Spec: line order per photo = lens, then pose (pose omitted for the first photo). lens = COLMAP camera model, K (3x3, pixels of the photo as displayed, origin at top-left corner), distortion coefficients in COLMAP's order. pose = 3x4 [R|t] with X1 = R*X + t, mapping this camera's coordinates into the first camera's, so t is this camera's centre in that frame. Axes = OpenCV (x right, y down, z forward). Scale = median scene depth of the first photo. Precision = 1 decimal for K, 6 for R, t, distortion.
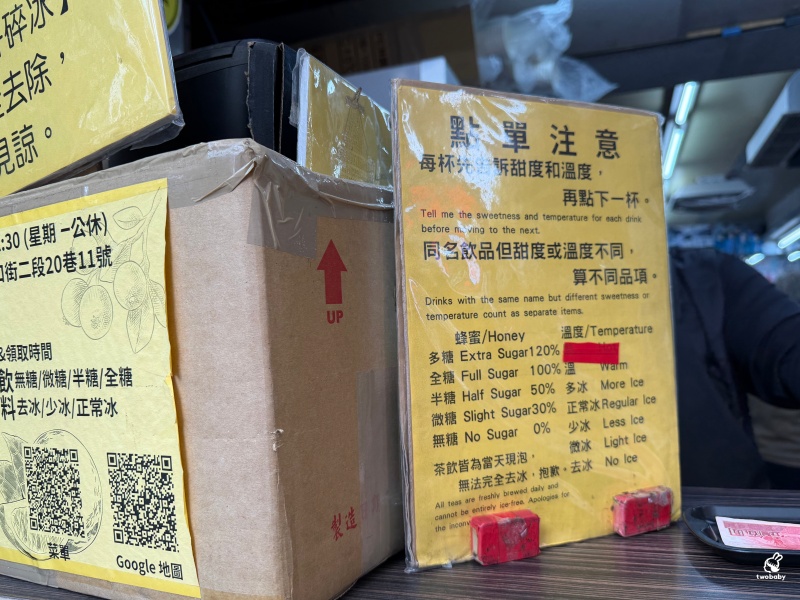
lens RADIAL K [[641.9, 0, 400.2], [0, 641.9, 310.5], [0, 0, 1]] dist [-0.031098, 0.004768]
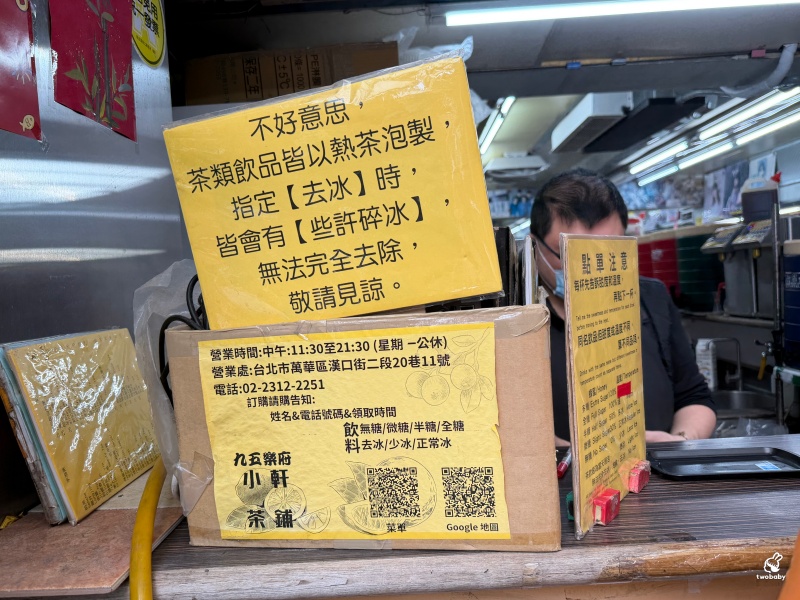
lens RADIAL K [[623.7, 0, 400.0], [0, 623.7, 300.0], [0, 0, 1]] dist [0.142115, -0.234897]
pose [[0.948383, -0.028791, 0.315818, -1.065773], [0.004633, 0.997022, 0.076980, -0.367171], [-0.317094, -0.071544, 0.945692, -0.578448]]
